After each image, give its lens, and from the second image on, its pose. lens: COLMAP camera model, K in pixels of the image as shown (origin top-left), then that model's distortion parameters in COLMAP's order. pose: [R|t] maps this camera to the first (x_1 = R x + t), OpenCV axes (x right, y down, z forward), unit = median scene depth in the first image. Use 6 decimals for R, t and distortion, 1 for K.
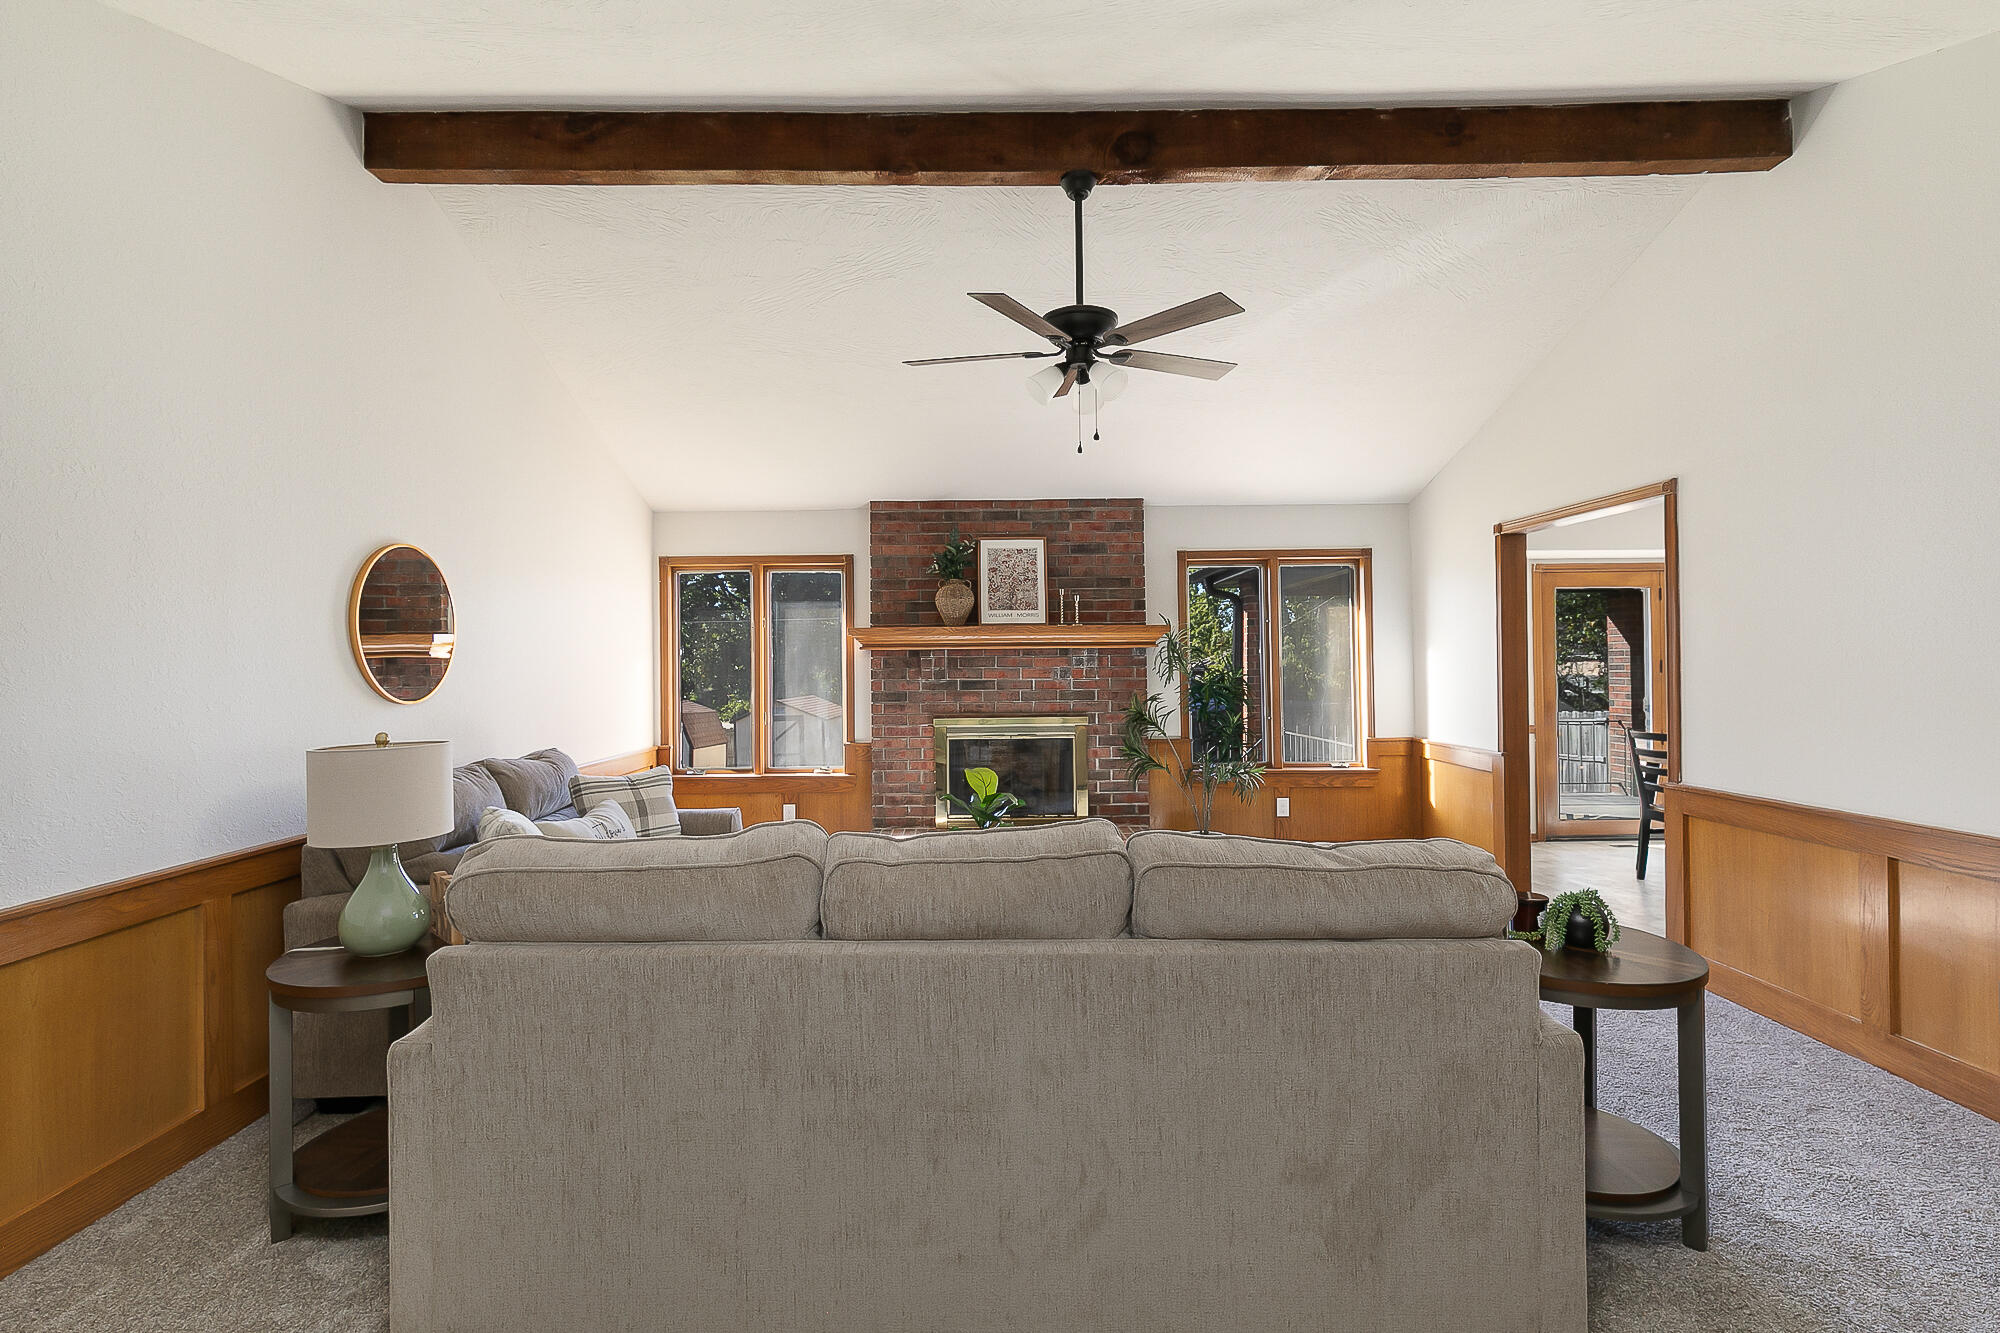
lens RADIAL K [[917.2, 0, 1013.0], [0, 917.2, 658.6], [0, 0, 1]] dist [-0.003648, -0.001350]
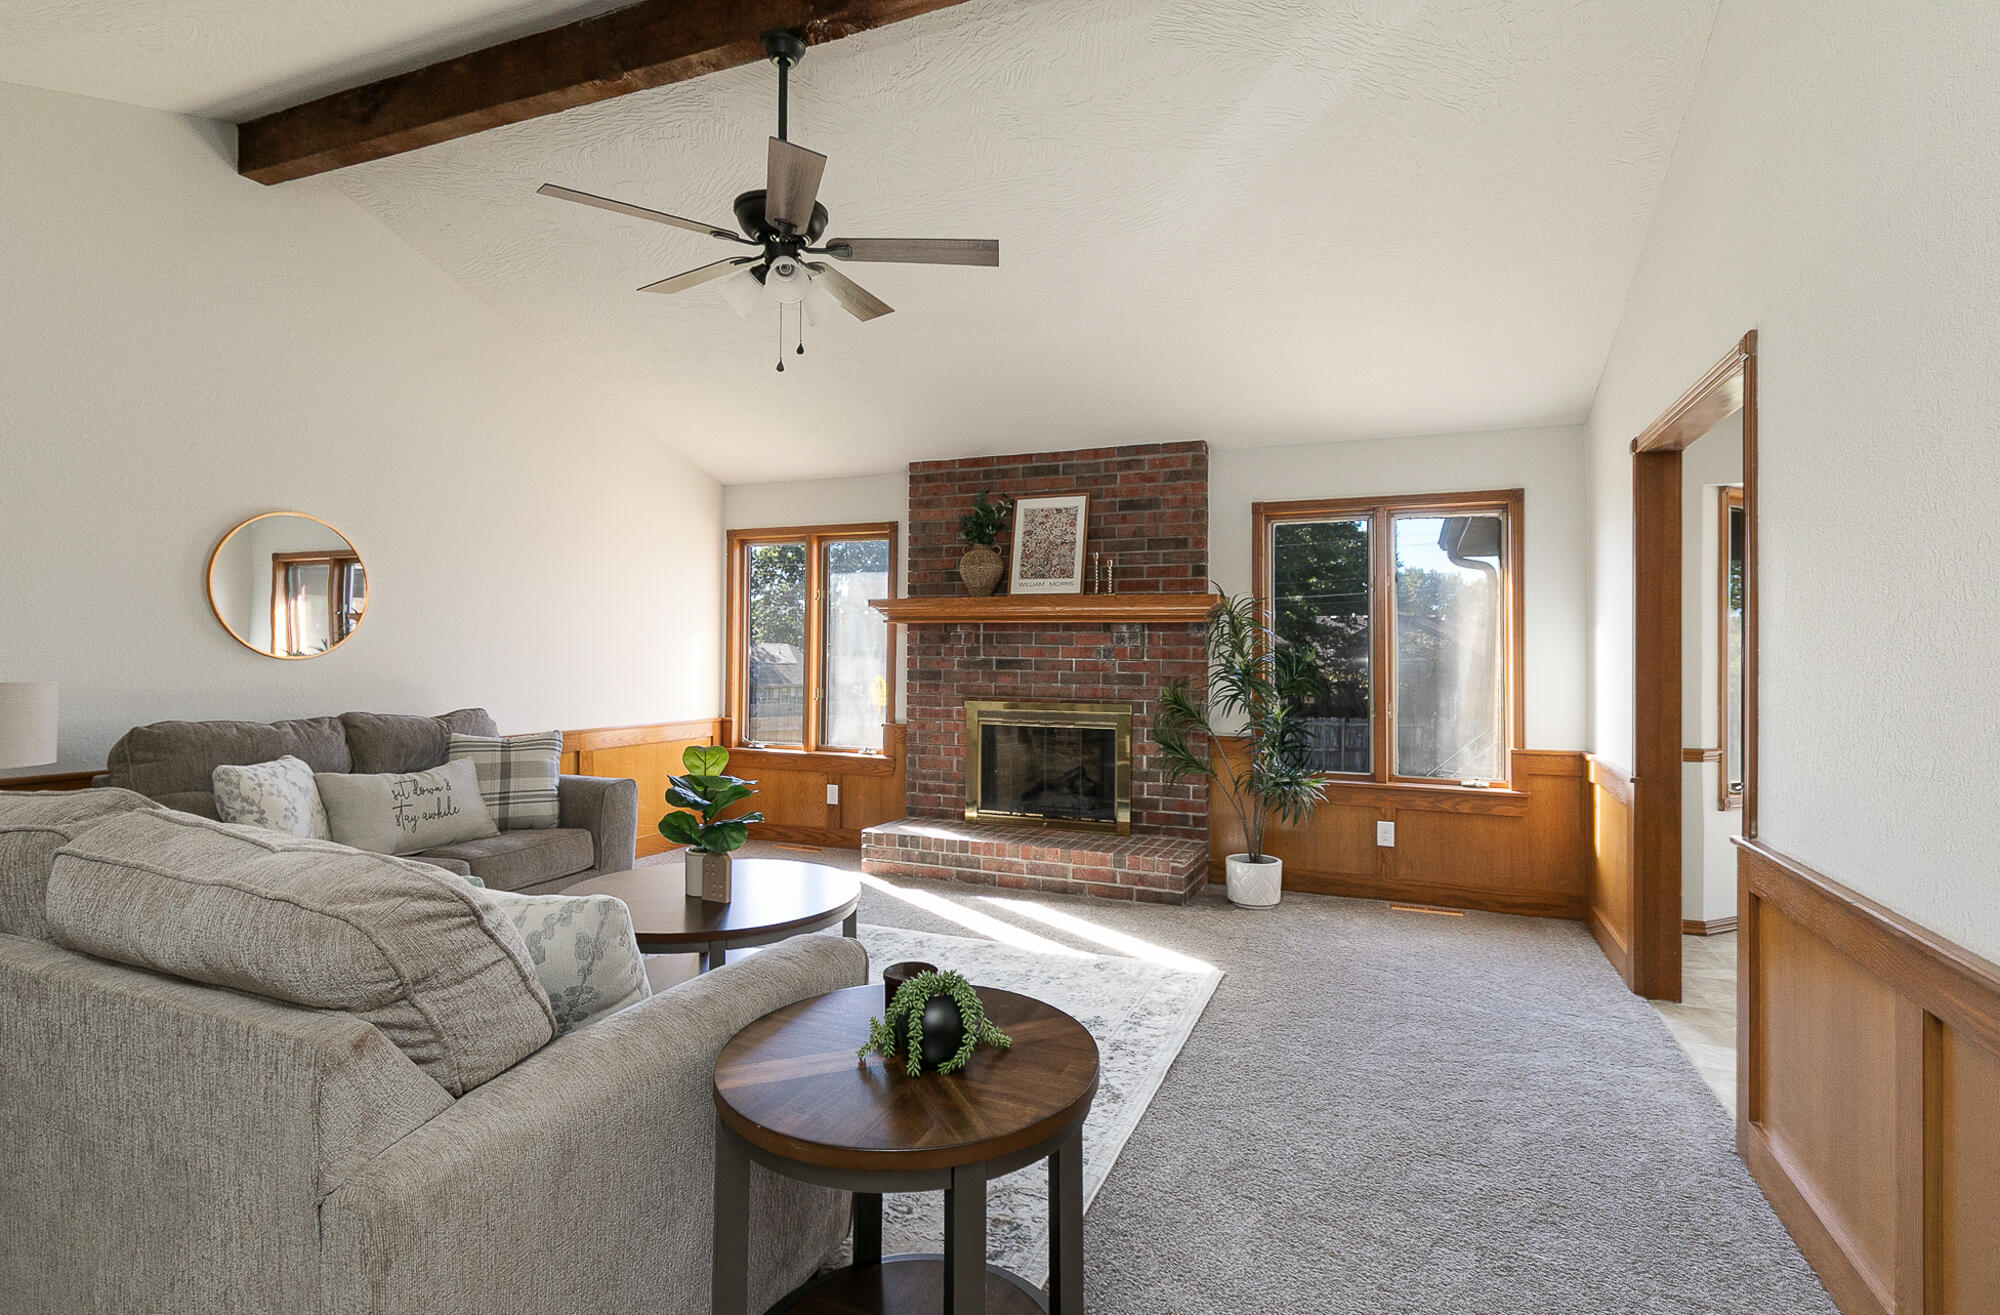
lens RADIAL K [[962.8, 0, 1000.1], [0, 962.8, 640.5], [0, 0, 1]] dist [-0.006019, 0.001992]
pose [[0.925532, 0.013608, -0.378424, 0.299899], [-0.016046, 0.999866, -0.003290, 0.009363], [0.378329, 0.009117, 0.925626, 0.138786]]
